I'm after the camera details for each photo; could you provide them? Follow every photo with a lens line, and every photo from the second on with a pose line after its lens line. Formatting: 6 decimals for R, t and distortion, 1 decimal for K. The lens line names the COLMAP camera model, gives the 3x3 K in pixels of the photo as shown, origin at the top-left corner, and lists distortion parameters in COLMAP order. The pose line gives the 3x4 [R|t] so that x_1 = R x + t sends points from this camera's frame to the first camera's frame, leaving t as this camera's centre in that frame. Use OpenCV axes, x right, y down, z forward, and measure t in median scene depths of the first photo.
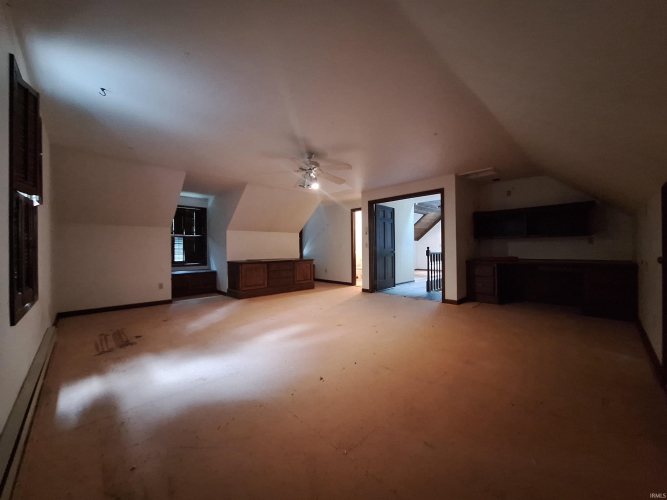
lens RADIAL K [[260.6, 0, 332.7], [0, 260.6, 249.8], [0, 0, 1]] dist [-0.002643, -0.000446]
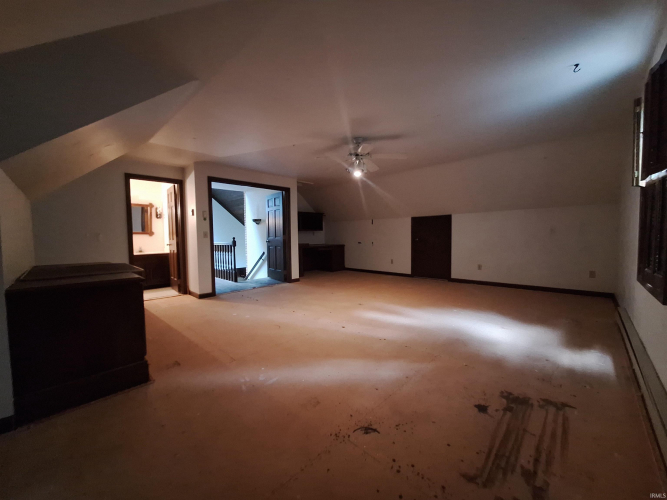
lens RADIAL K [[260.6, 0, 332.6], [0, 260.6, 248.2], [0, 0, 1]] dist [-0.002643, -0.000446]
pose [[-0.035740, -0.037612, 0.998653, -1.382759], [0.022471, 0.999009, 0.038430, 0.001630], [-0.999108, 0.023815, -0.034859, 1.463537]]
